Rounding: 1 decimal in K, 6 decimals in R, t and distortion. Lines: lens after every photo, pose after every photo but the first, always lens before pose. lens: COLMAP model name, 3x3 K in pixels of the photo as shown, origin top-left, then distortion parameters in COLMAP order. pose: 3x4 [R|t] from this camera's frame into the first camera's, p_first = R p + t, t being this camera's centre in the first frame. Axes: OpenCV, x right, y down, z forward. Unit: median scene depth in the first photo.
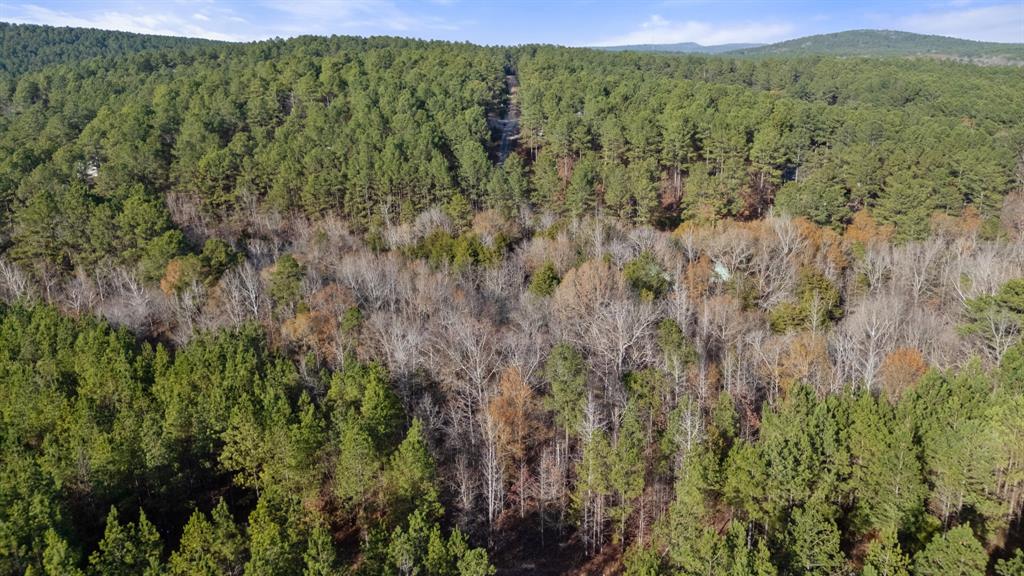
lens RADIAL K [[751.6, 0, 515.6], [0, 751.6, 288.1], [0, 0, 1]] dist [0.080182, -0.078574]
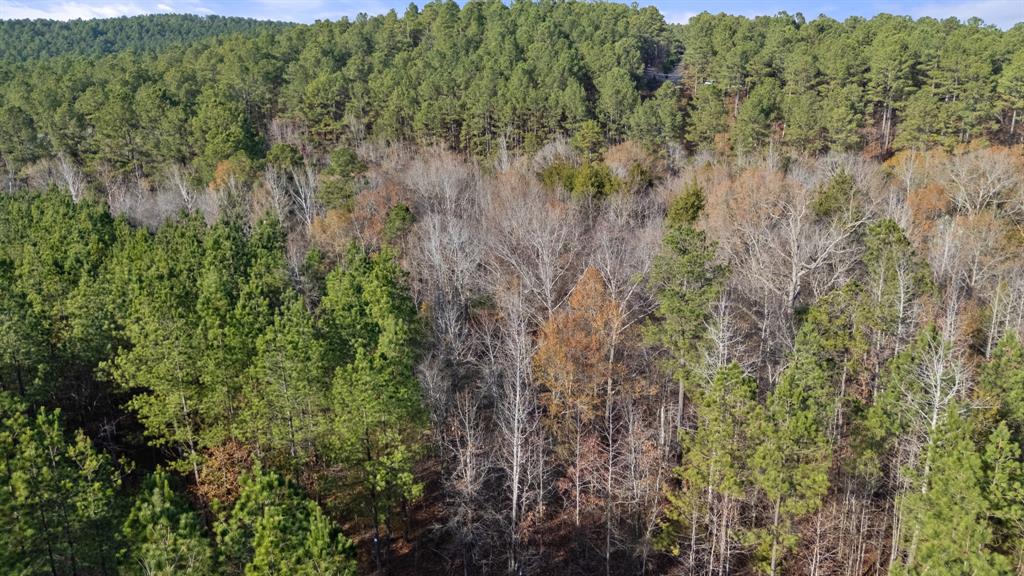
lens RADIAL K [[751.6, 0, 515.6], [0, 751.6, 288.1], [0, 0, 1]] dist [0.080182, -0.078574]
pose [[0.974393, 0.069249, -0.213922, 0.028171], [-0.071626, 0.997426, -0.003372, 0.056670], [0.213138, 0.018608, 0.976845, 0.186540]]
